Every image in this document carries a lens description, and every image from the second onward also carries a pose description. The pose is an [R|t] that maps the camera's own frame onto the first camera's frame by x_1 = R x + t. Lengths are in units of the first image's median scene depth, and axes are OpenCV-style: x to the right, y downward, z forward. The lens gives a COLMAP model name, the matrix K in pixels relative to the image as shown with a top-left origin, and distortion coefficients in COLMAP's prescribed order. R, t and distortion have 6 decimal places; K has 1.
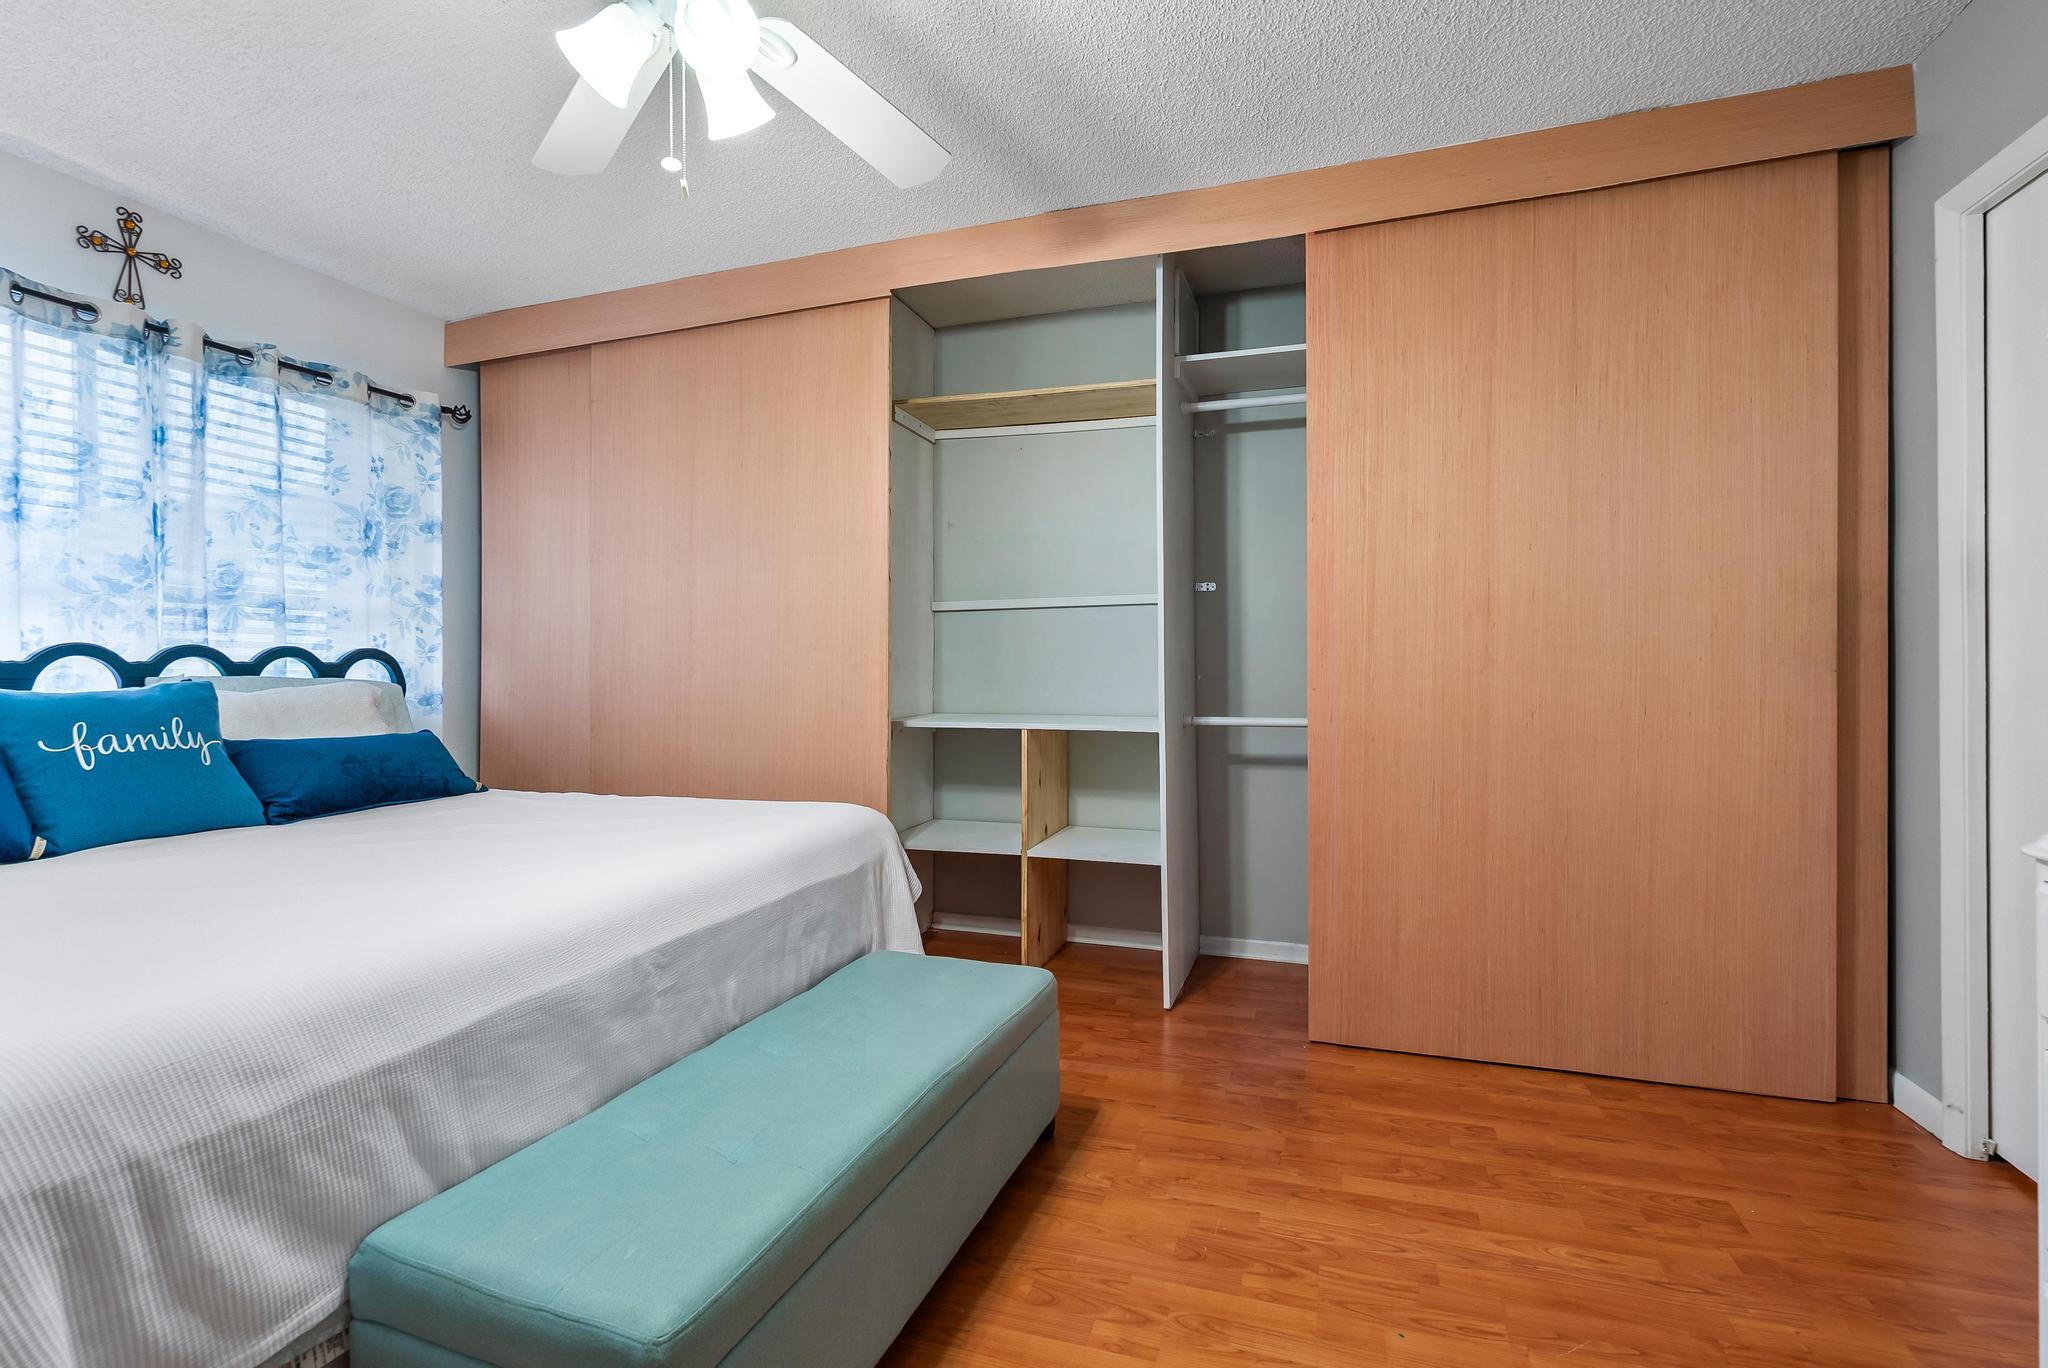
lens RADIAL K [[938.5, 0, 1016.9], [0, 938.5, 675.4], [0, 0, 1]] dist [-0.003397, -0.000706]
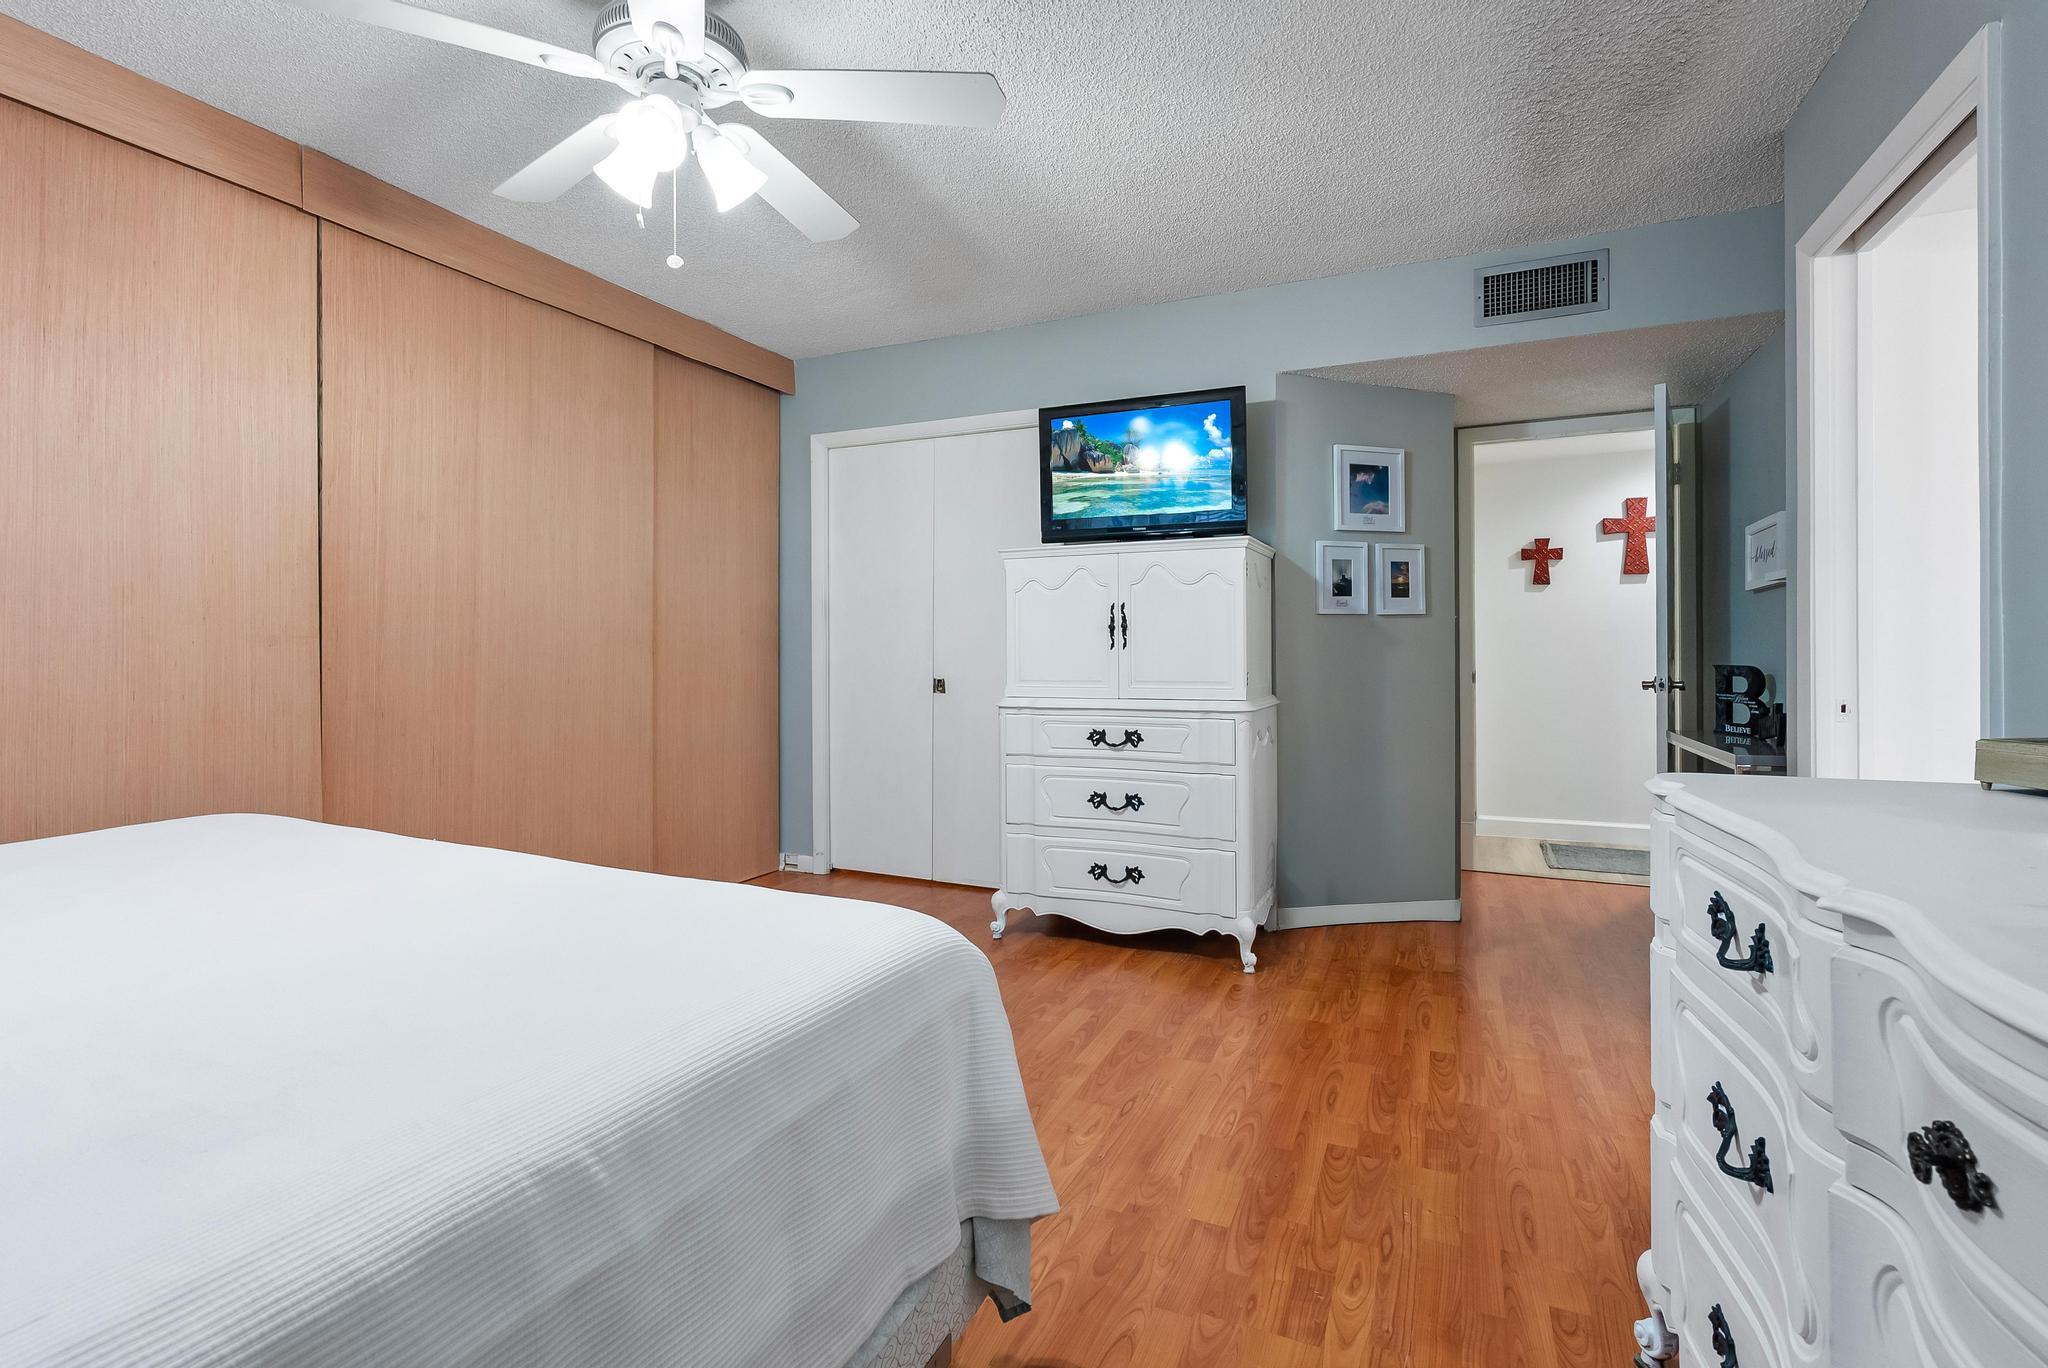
lens RADIAL K [[923.7, 0, 993.7], [0, 923.7, 689.2], [0, 0, 1]] dist [-0.024127, -0.000417]
pose [[0.143087, -0.024770, 0.989400, -0.605838], [0.004212, 0.999693, 0.024419, 0.015248], [-0.989701, 0.000673, 0.143147, 0.159057]]
